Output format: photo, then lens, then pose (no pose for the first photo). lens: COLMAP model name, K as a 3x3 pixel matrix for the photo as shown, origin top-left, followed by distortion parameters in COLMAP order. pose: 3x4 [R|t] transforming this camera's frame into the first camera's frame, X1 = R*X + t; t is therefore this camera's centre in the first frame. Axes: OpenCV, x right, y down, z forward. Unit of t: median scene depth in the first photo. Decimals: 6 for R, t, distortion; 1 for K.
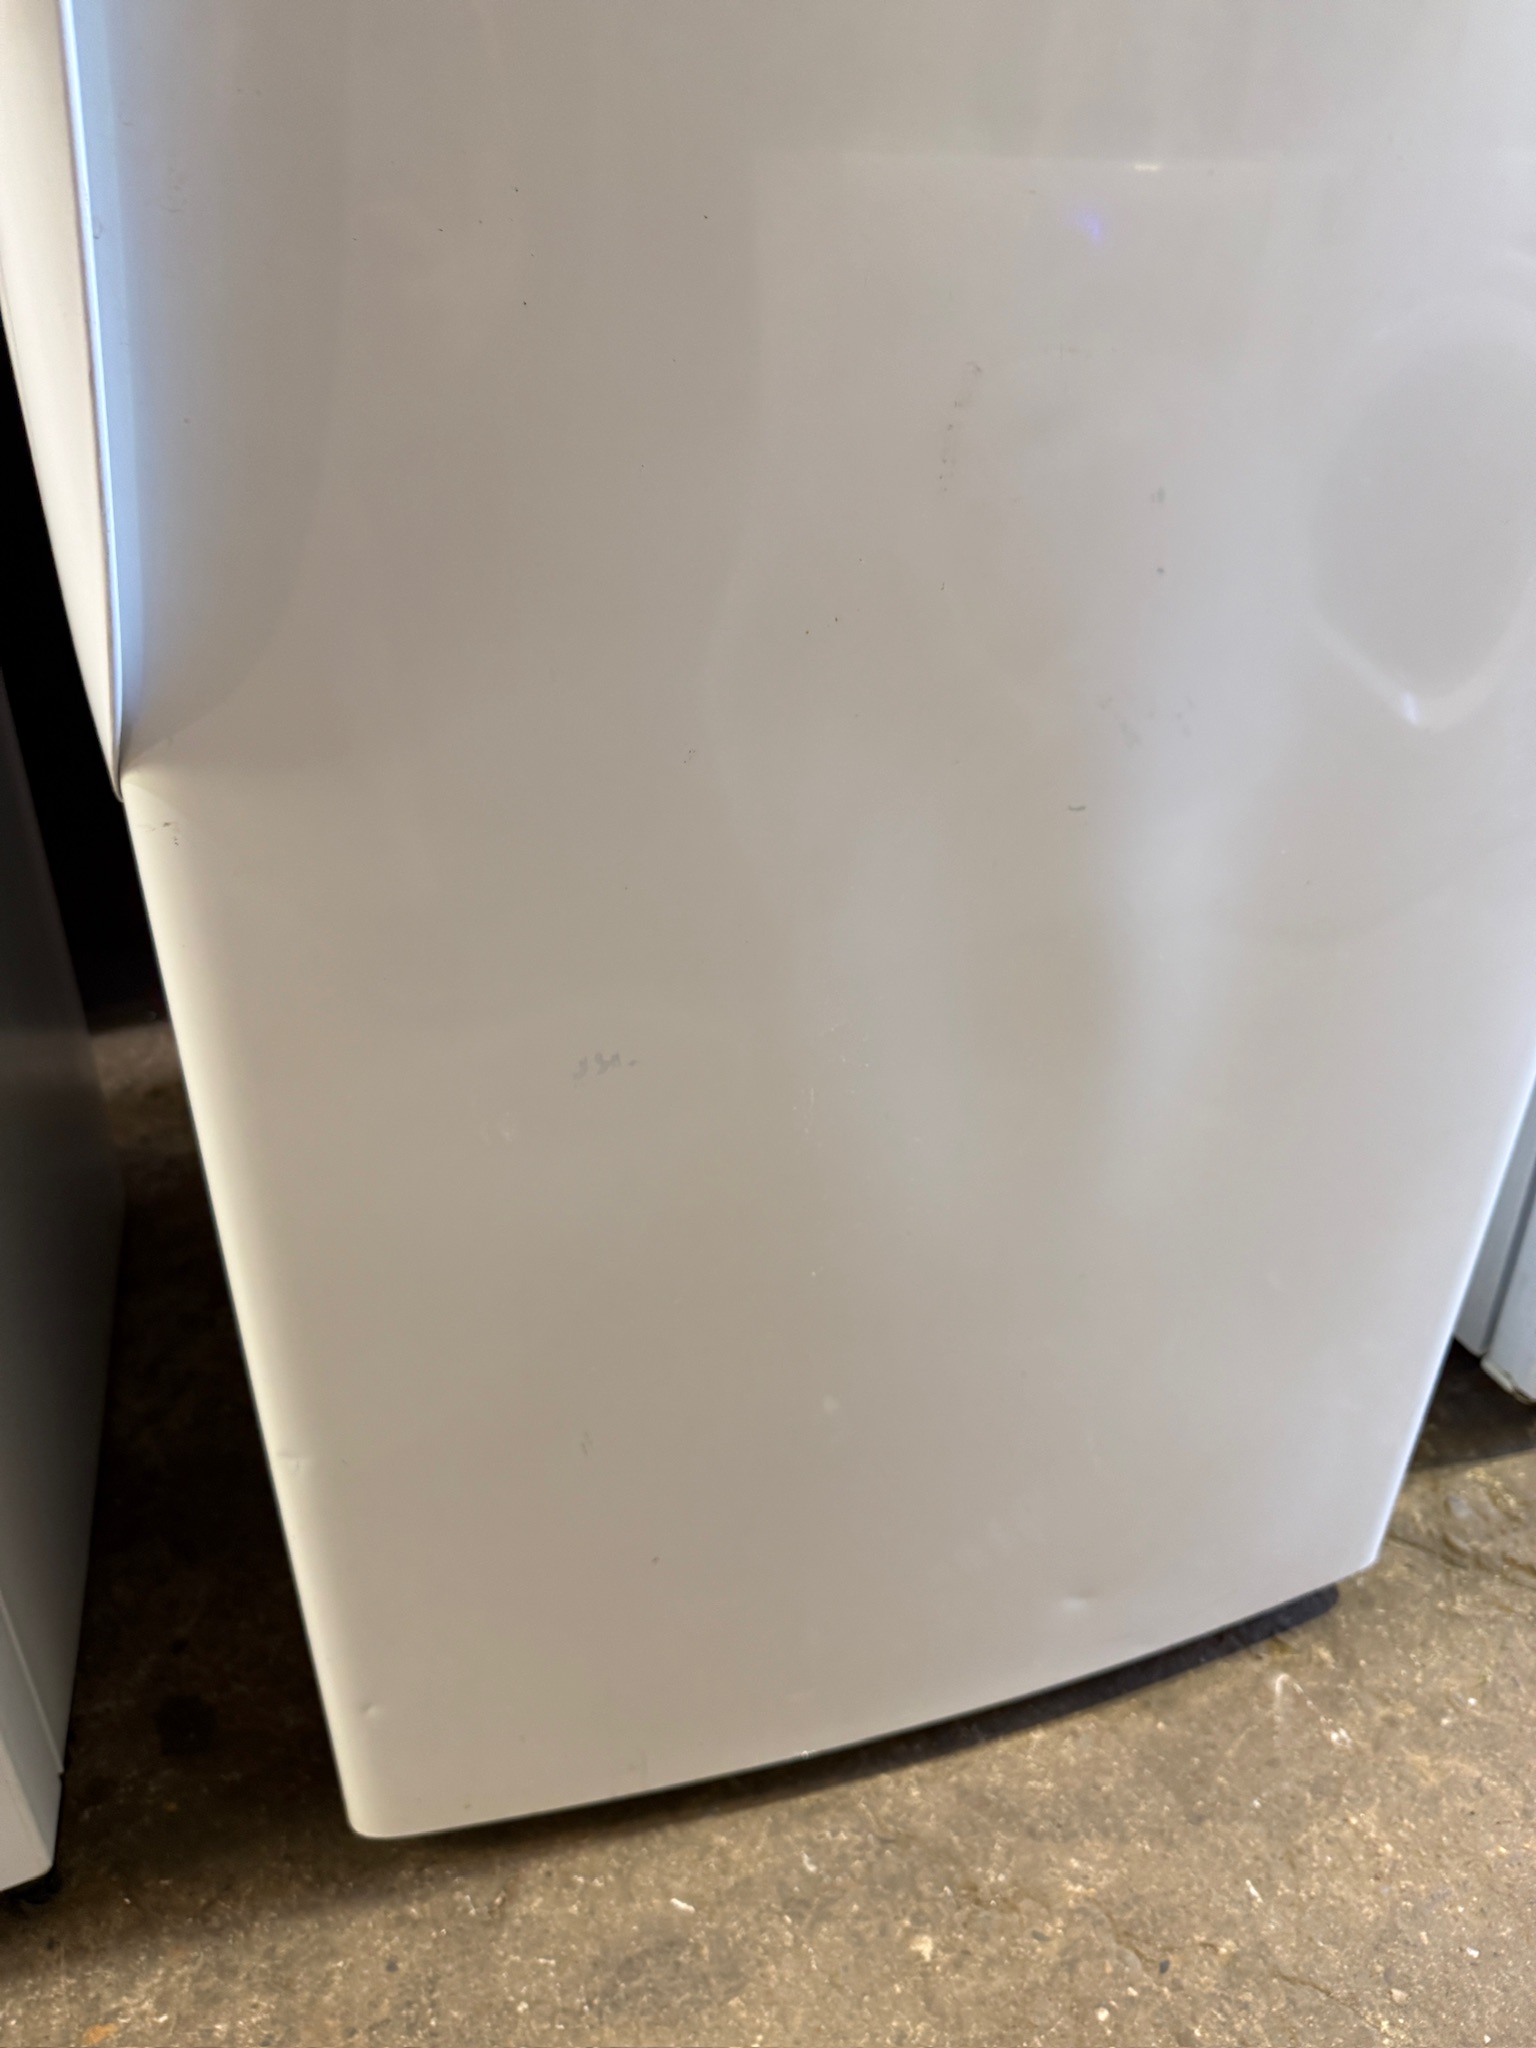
lens RADIAL K [[1461.6, 0, 768.6], [0, 1461.6, 1044.6], [0, 0, 1]] dist [0.018439, -0.032053]
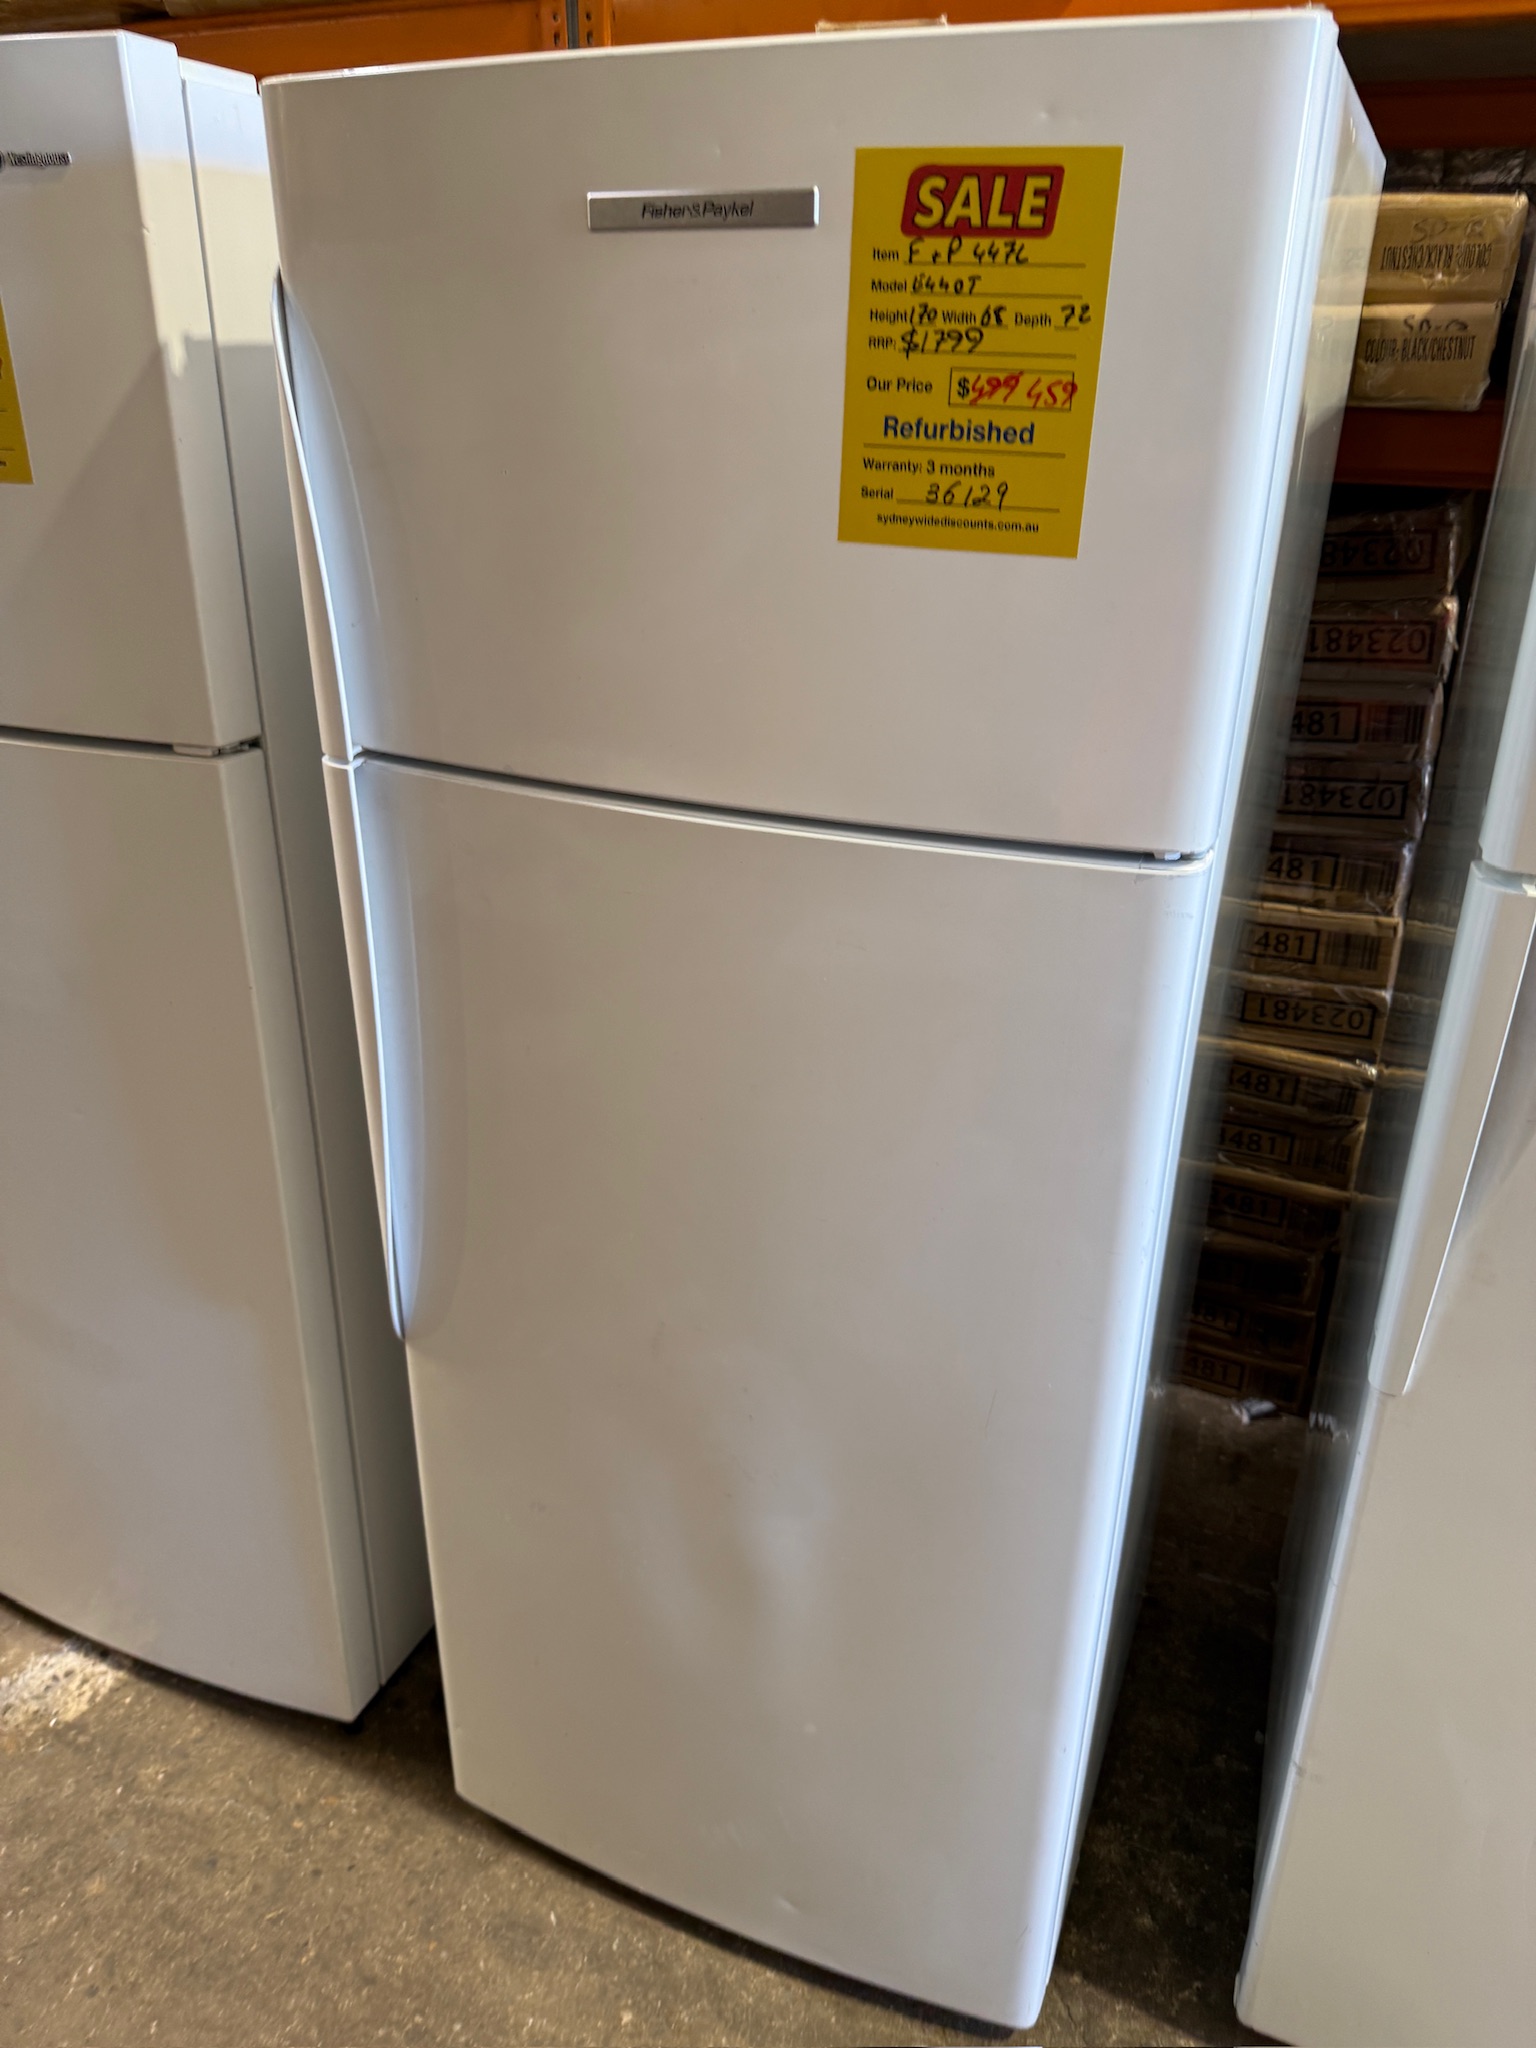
lens RADIAL K [[1461.6, 0, 777.3], [0, 1461.6, 1028.4], [0, 0, 1]] dist [0.018439, -0.032053]
pose [[0.762888, 0.264120, -0.590120, 0.951059], [-0.328004, 0.944675, -0.001224, -0.583952], [0.557149, 0.194496, 0.807315, -0.587011]]
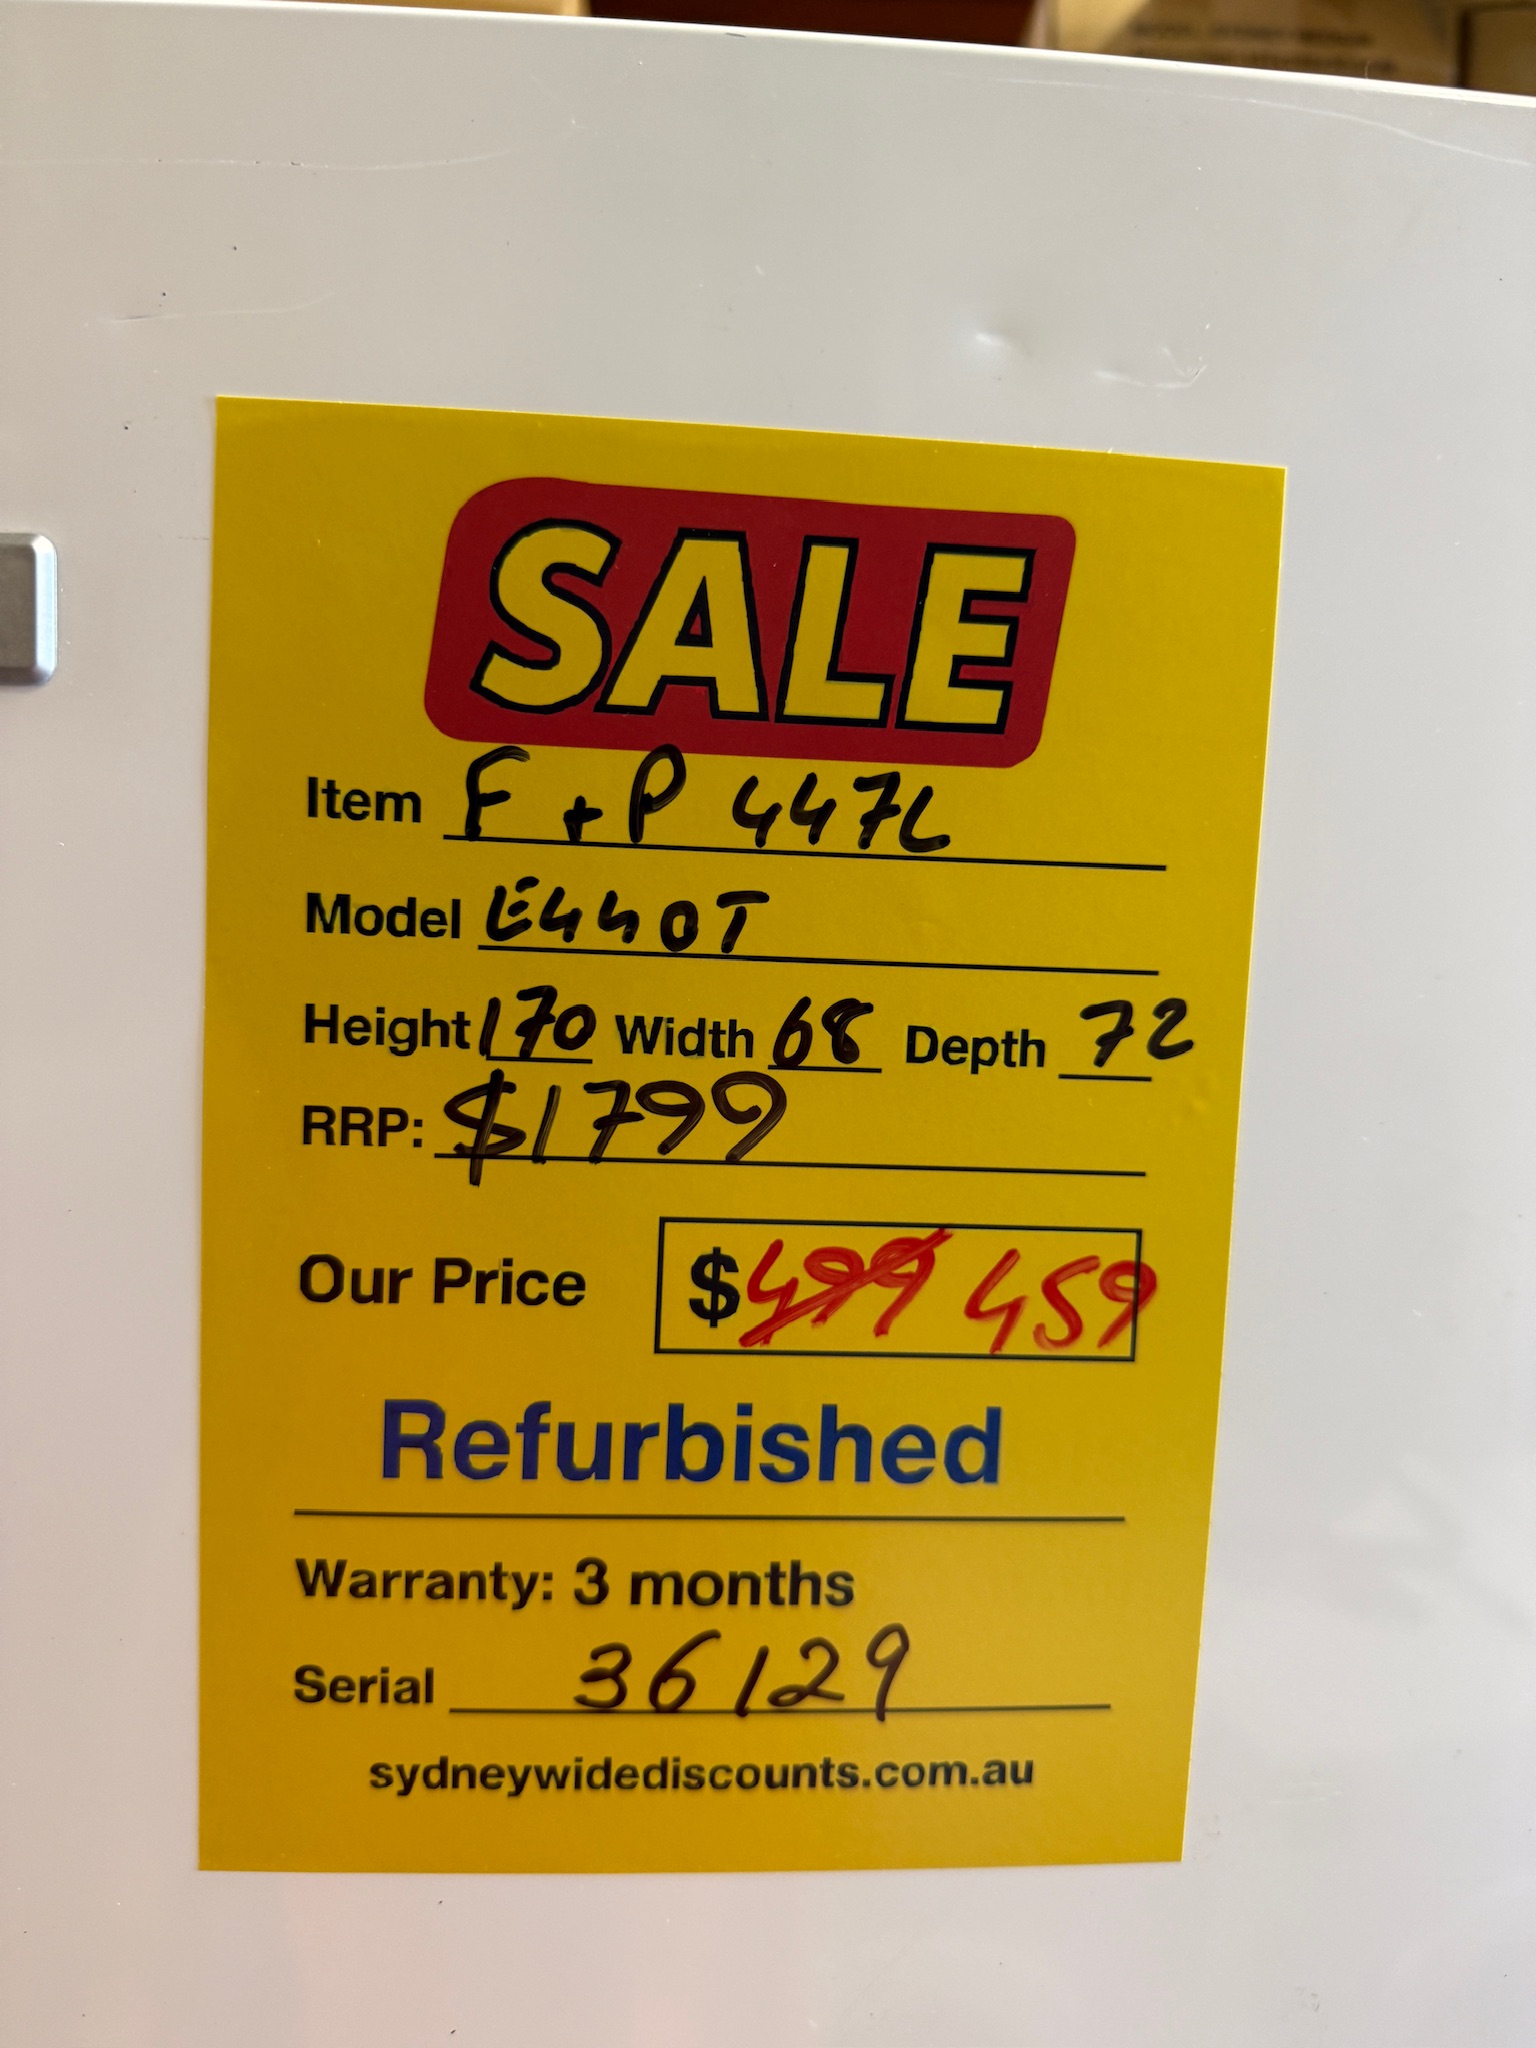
lens RADIAL K [[1461.6, 0, 751.7], [0, 1461.6, 1003.8], [0, 0, 1]] dist [0.018439, -0.032053]
pose [[0.960914, 0.026875, -0.275540, 0.410751], [-0.146901, 0.893102, -0.425192, -0.982123], [0.234659, 0.449050, 0.862142, -0.023635]]
